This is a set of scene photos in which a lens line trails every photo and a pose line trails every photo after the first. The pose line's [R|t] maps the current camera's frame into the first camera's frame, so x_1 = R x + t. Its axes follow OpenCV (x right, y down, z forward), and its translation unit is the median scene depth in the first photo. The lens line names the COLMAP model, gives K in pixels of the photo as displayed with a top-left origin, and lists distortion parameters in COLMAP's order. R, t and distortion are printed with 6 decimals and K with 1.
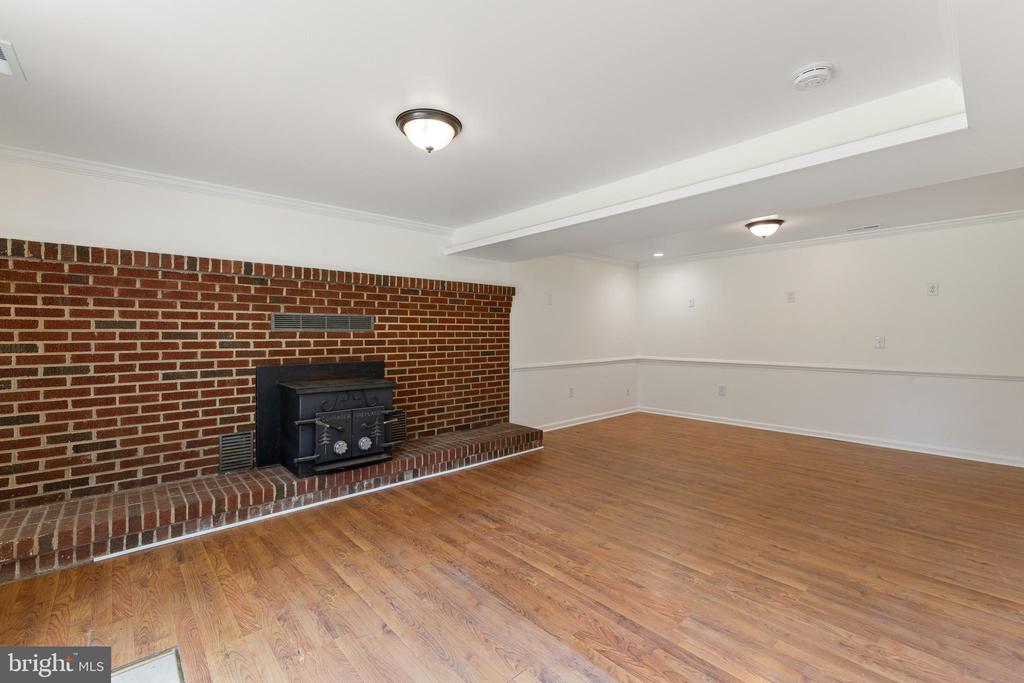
lens RADIAL K [[442.2, 0, 511.6], [0, 442.2, 337.6], [0, 0, 1]] dist [0.004239, 0.000297]
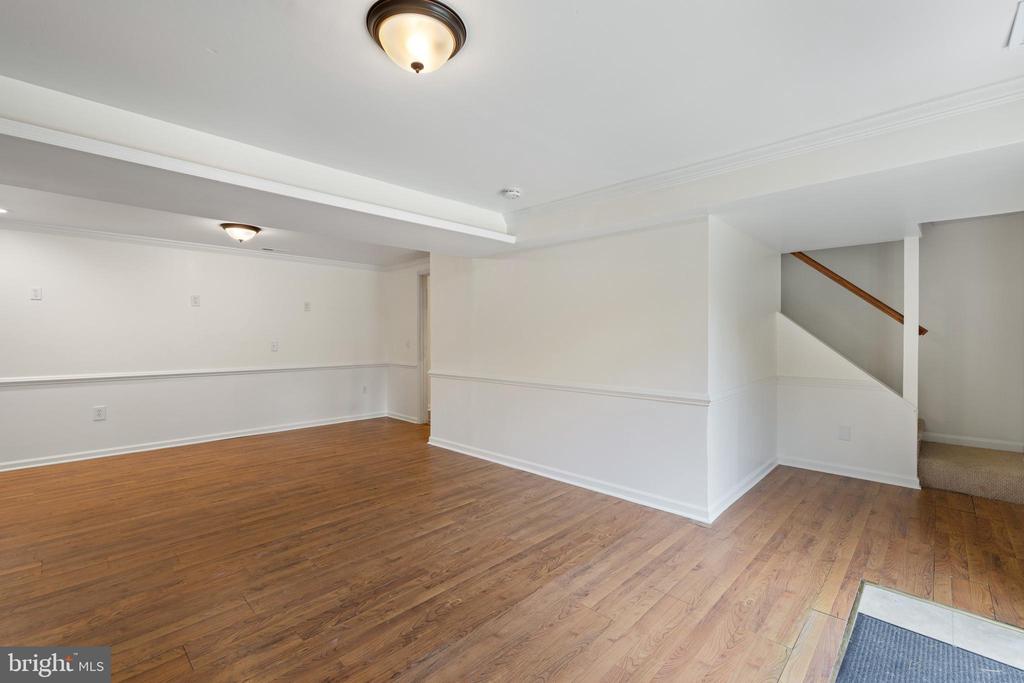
lens RADIAL K [[442.2, 0, 511.6], [0, 442.2, 337.6], [0, 0, 1]] dist [0.004239, 0.000297]
pose [[-0.067893, 0.000199, 0.997693, -1.405347], [0.008294, 0.999966, 0.000365, -0.026398], [-0.997658, 0.008300, -0.067892, 1.445789]]
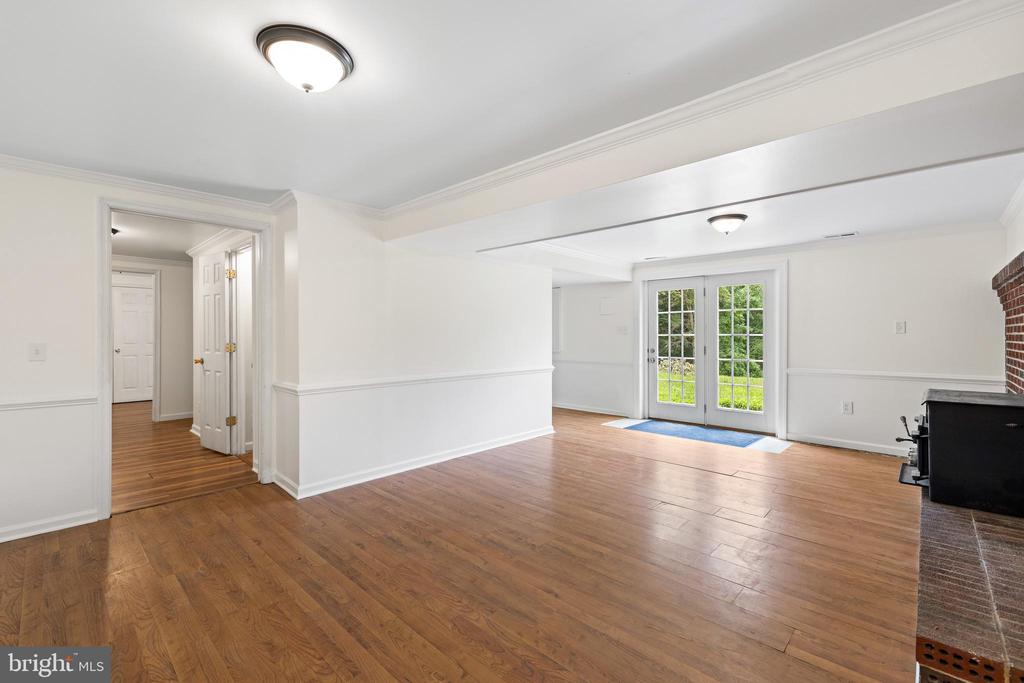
lens RADIAL K [[442.2, 0, 511.6], [0, 442.2, 337.6], [0, 0, 1]] dist [0.004239, 0.000297]
pose [[-0.996195, 0.003771, -0.087073, 1.318639], [0.003069, 0.999962, 0.008195, -0.038404], [0.087101, 0.007896, -0.996168, 4.318453]]
